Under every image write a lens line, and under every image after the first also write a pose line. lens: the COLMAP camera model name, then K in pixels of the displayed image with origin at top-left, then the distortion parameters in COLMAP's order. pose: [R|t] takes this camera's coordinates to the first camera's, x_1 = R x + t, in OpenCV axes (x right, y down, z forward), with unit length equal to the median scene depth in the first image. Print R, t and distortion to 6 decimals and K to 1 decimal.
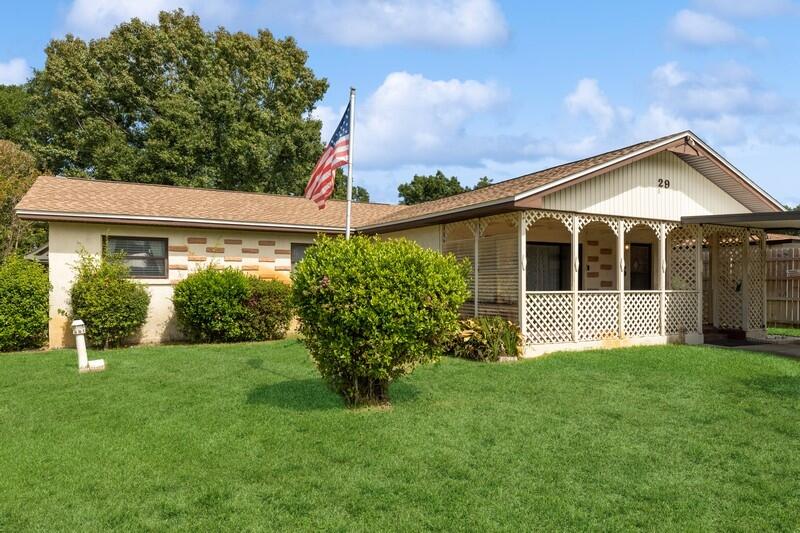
lens RADIAL K [[542.0, 0, 400.4], [0, 542.0, 294.6], [0, 0, 1]] dist [0.021602, -0.004838]
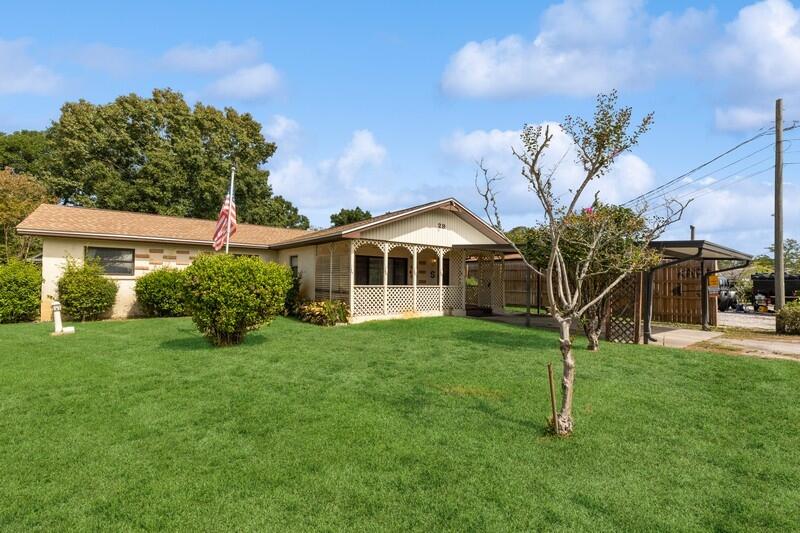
lens RADIAL K [[362.9, 0, 400.6], [0, 362.9, 279.7], [0, 0, 1]] dist [0.001677, 0.000814]
pose [[0.984995, 0.010847, 0.172241, 0.144133], [-0.006781, 0.999685, -0.024180, 0.002137], [-0.172449, 0.022649, 0.984758, -0.140495]]
